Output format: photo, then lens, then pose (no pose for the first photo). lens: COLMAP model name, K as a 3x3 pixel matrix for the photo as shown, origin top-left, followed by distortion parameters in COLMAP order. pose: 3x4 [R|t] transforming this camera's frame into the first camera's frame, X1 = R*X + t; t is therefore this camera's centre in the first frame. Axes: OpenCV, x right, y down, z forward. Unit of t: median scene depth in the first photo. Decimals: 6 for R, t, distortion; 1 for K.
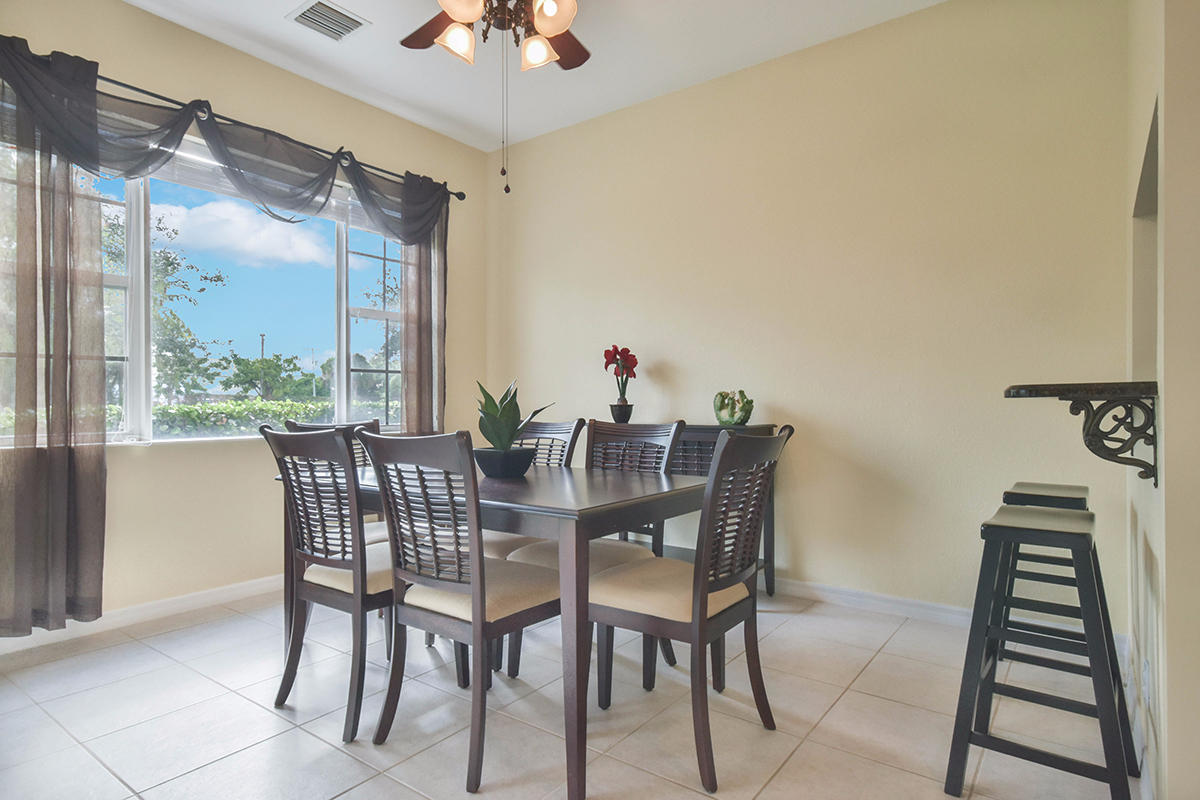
lens RADIAL K [[661.0, 0, 600.0], [0, 661.0, 400.0], [0, 0, 1]] dist [0.001888, -0.000286]
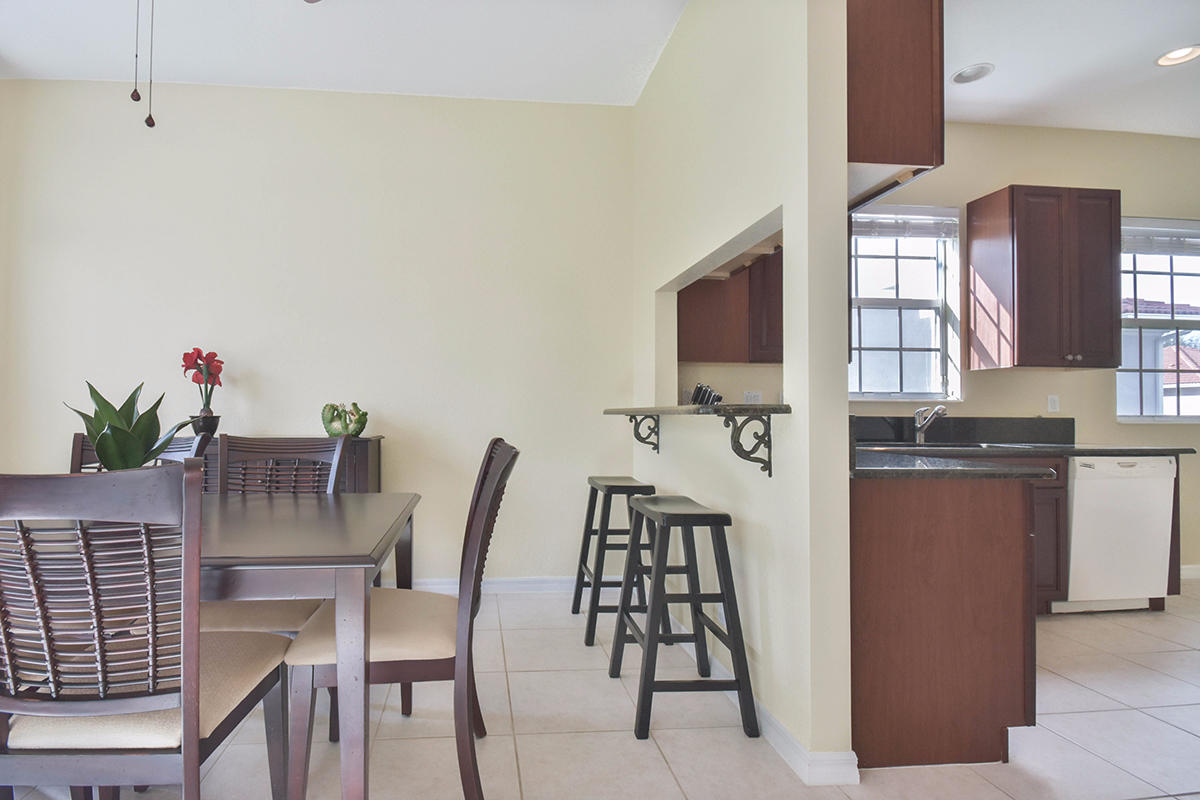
lens RADIAL K [[564.4, 0, 555.4], [0, 564.4, 405.8], [0, 0, 1]] dist [-0.002729, -0.001664]
pose [[0.750849, 0.018455, 0.660216, -0.128709], [-0.010765, 0.999819, -0.015705, 0.000220], [-0.660386, 0.004685, 0.750911, 0.147115]]
